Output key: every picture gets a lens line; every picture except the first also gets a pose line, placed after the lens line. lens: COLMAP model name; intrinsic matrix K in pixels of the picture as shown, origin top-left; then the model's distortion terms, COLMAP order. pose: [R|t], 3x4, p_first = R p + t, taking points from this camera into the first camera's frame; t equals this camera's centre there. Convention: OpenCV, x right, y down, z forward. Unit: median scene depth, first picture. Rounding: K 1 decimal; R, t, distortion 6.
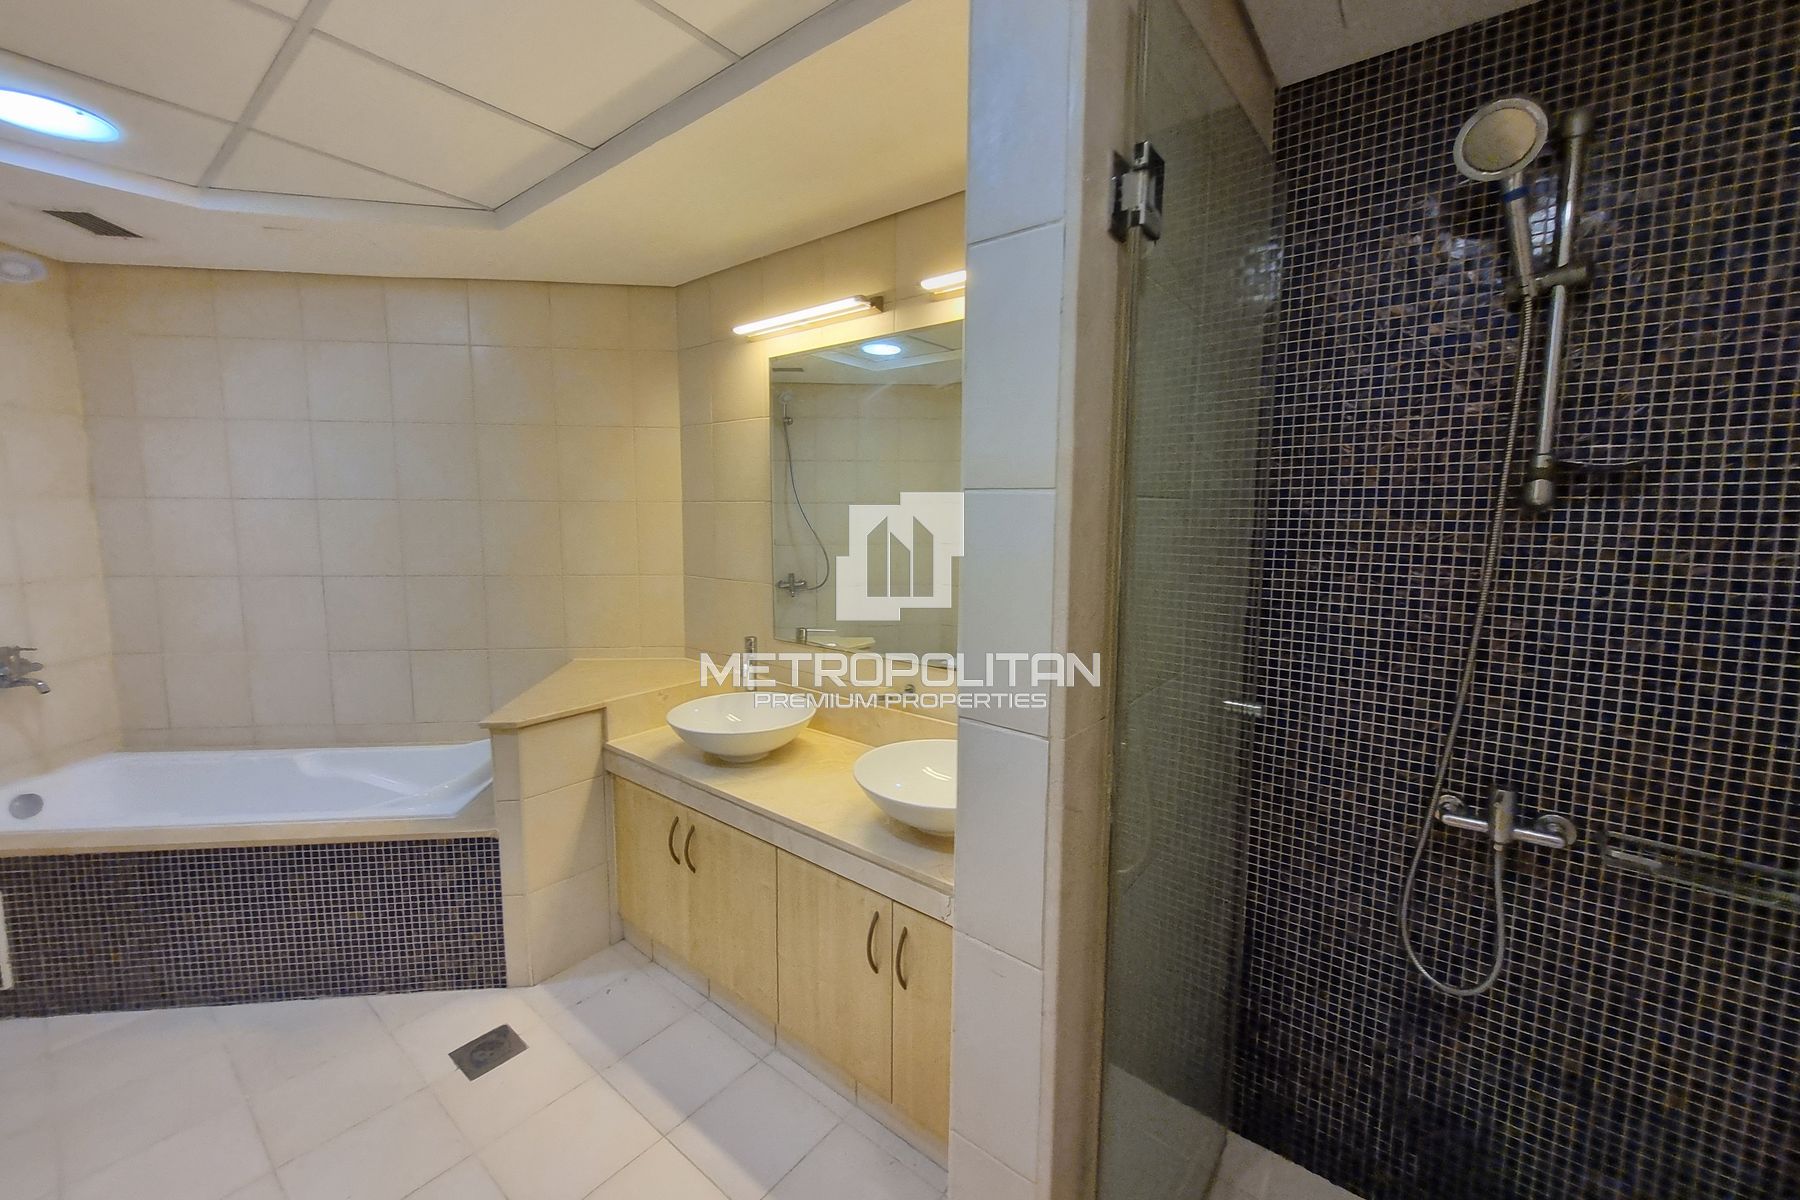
lens RADIAL K [[684.4, 0, 893.1], [0, 684.4, 593.0], [0, 0, 1]] dist [-0.000050, -0.000350]
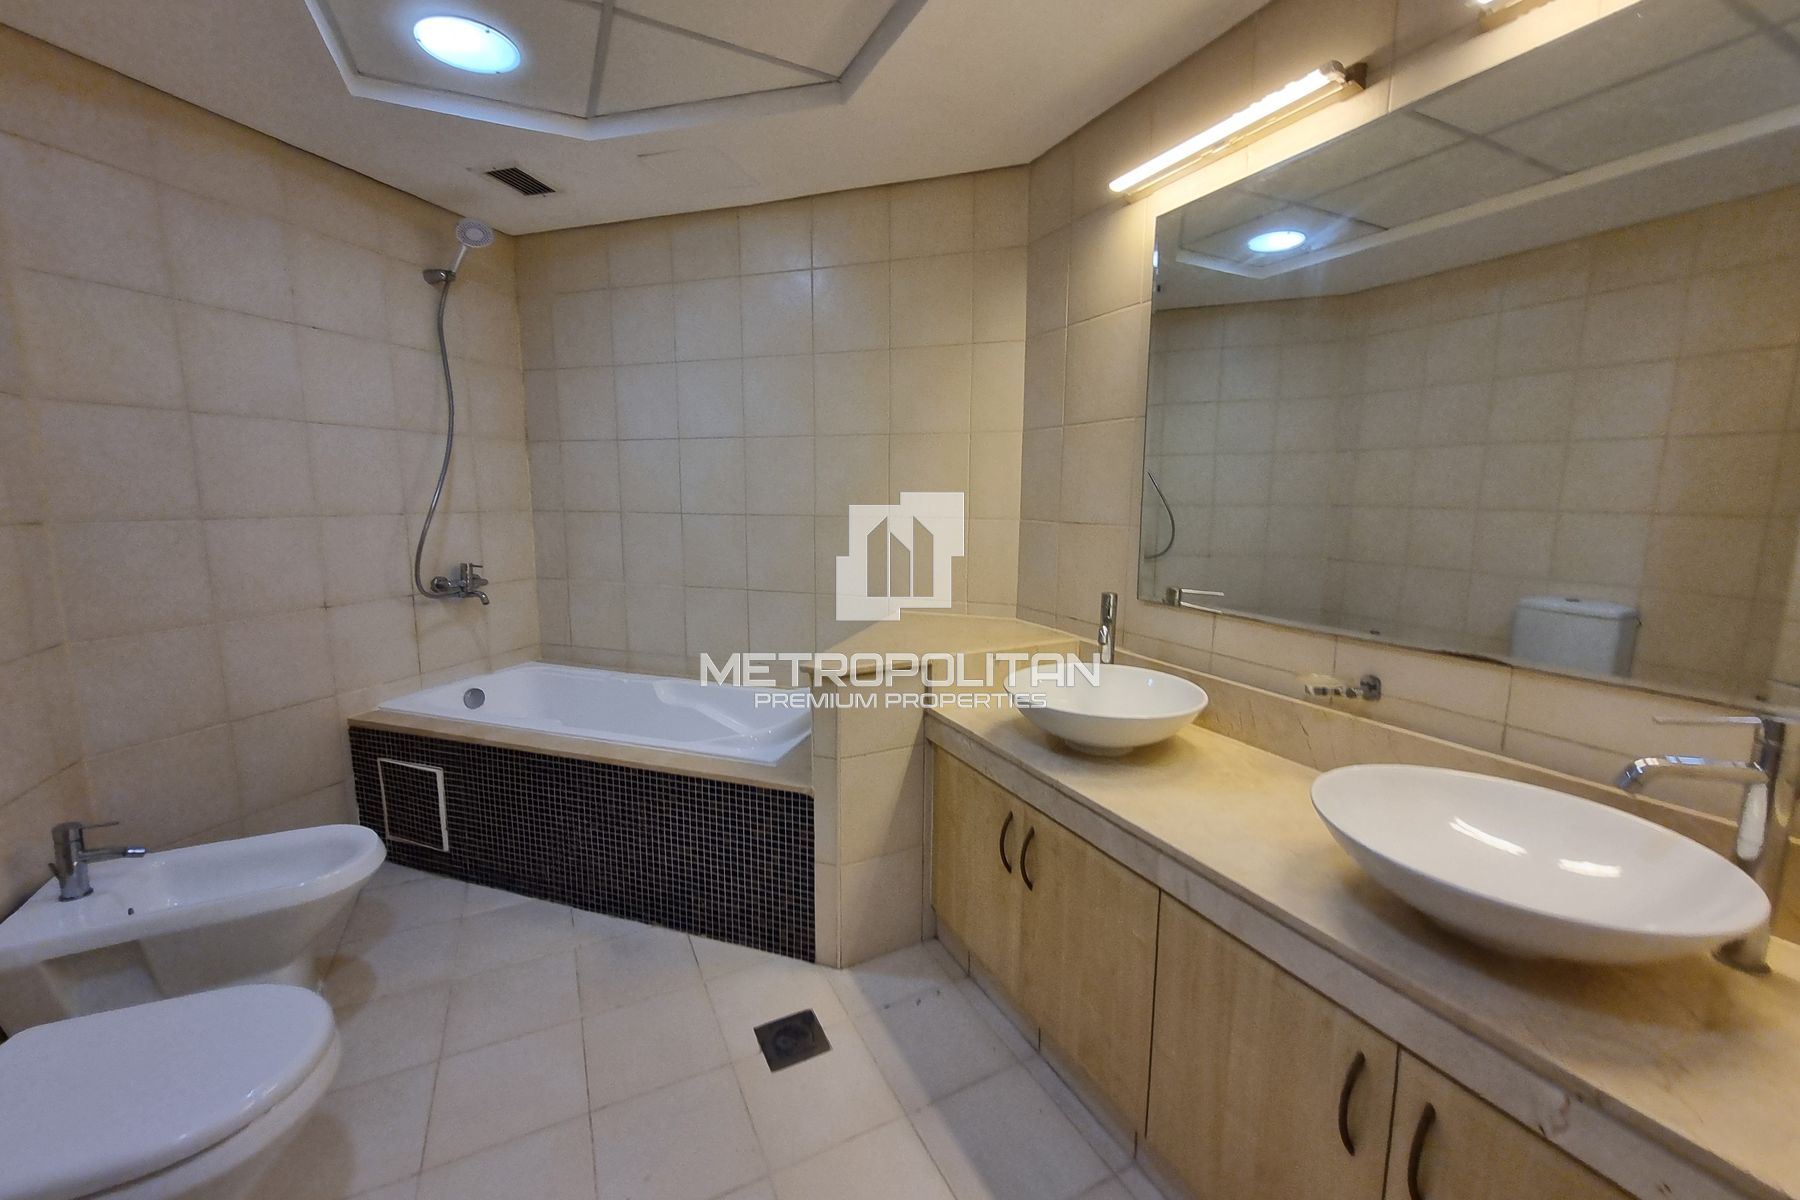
lens RADIAL K [[684.4, 0, 893.1], [0, 684.4, 593.0], [0, 0, 1]] dist [-0.000050, -0.000350]
pose [[0.906261, 0.055963, -0.418997, -0.123662], [-0.044866, 0.998333, 0.036300, 0.055117], [0.420330, -0.014098, 0.907262, 0.237737]]
